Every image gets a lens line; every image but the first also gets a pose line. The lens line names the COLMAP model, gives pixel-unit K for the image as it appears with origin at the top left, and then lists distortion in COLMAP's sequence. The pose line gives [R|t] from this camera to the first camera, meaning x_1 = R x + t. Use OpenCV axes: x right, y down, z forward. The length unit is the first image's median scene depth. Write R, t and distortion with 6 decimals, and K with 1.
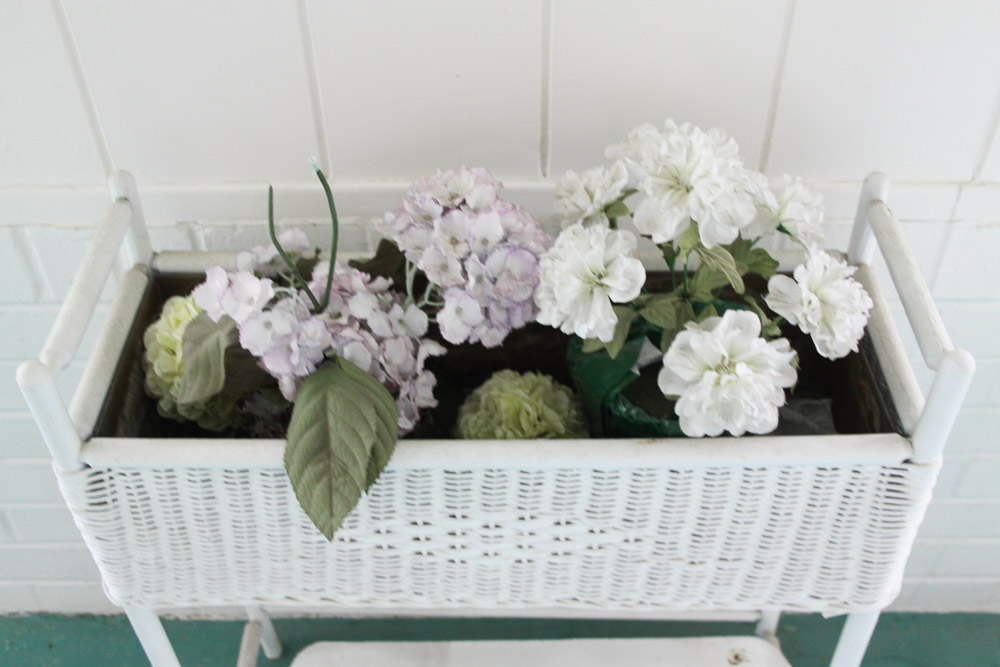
lens RADIAL K [[1066.6, 0, 496.9], [0, 1066.6, 342.2], [0, 0, 1]] dist [-0.072648, 0.000000]
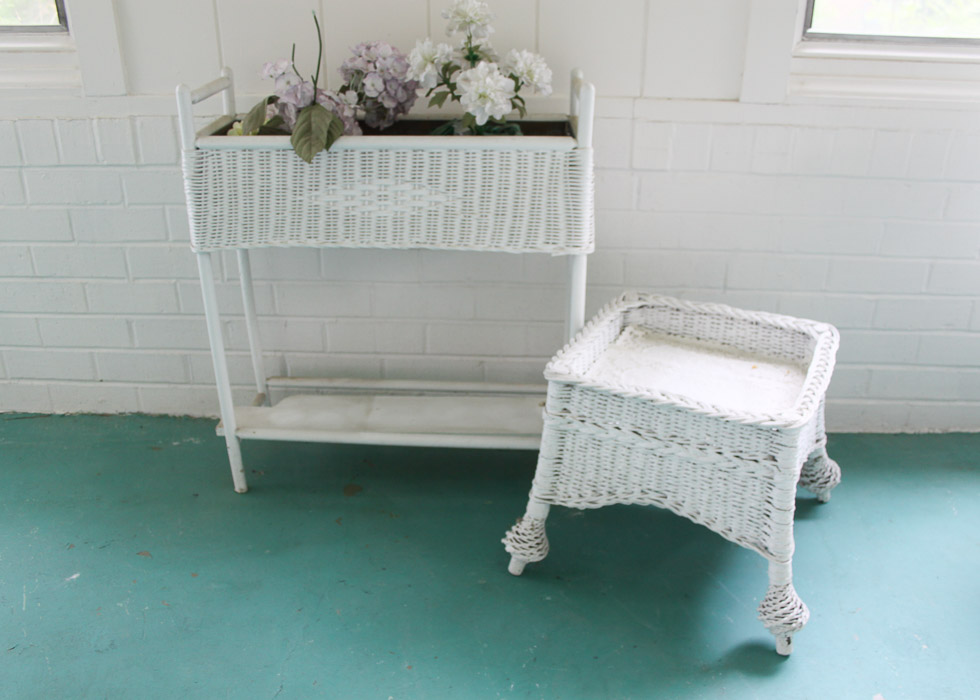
lens RADIAL K [[844.0, 0, 485.7], [0, 844.0, 356.6], [0, 0, 1]] dist [-0.125199, 0.020410]
pose [[0.999183, 0.031370, -0.025494, 0.257900], [-0.037701, 0.950723, -0.307742, 1.017602], [0.014584, 0.308452, 0.951128, -0.465344]]
